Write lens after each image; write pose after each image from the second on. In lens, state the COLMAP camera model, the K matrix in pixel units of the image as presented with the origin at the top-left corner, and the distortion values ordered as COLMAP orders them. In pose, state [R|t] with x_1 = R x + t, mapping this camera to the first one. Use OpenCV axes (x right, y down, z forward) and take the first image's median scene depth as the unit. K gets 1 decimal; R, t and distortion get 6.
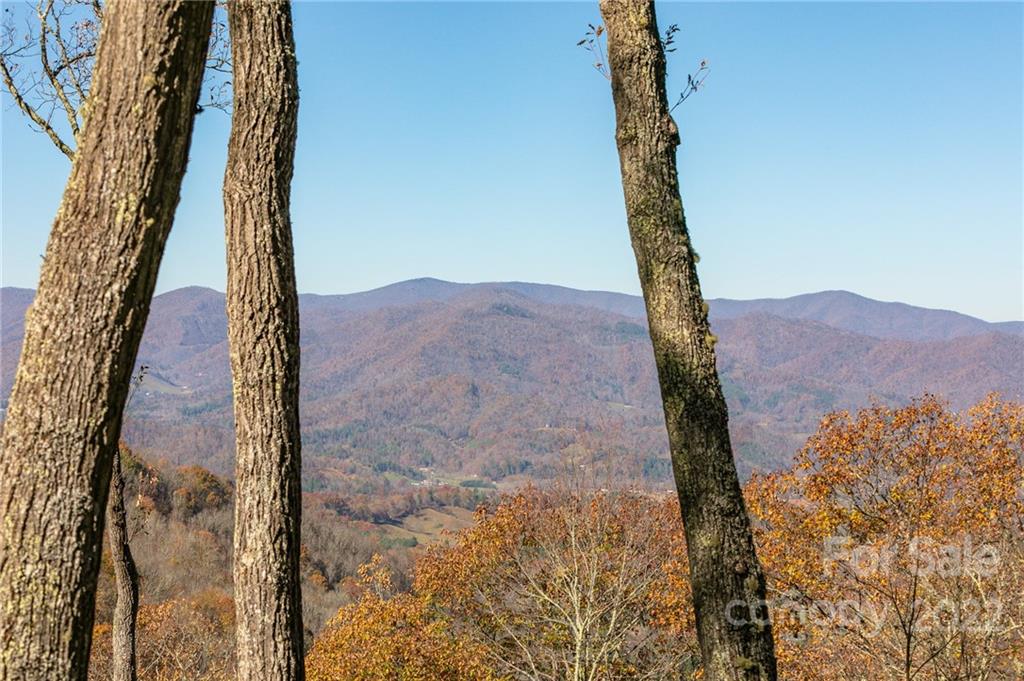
lens RADIAL K [[2247.7, 0, 509.2], [0, 2247.7, 351.3], [0, 0, 1]] dist [-0.072252, 0.000000]
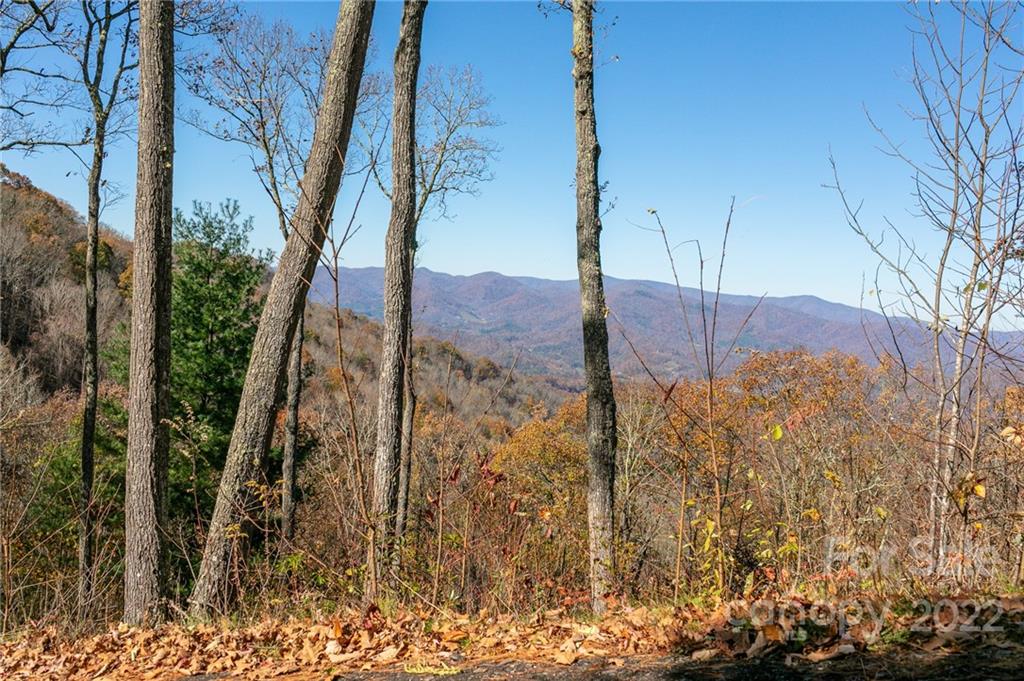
lens RADIAL K [[1086.8, 0, 515.5], [0, 1086.8, 336.5], [0, 0, 1]] dist [0.011011, 0.000000]
pose [[0.990703, 0.074677, -0.113717, 0.127004], [-0.071800, 0.996992, 0.029192, -0.003230], [0.115555, -0.020756, 0.993084, -0.206824]]
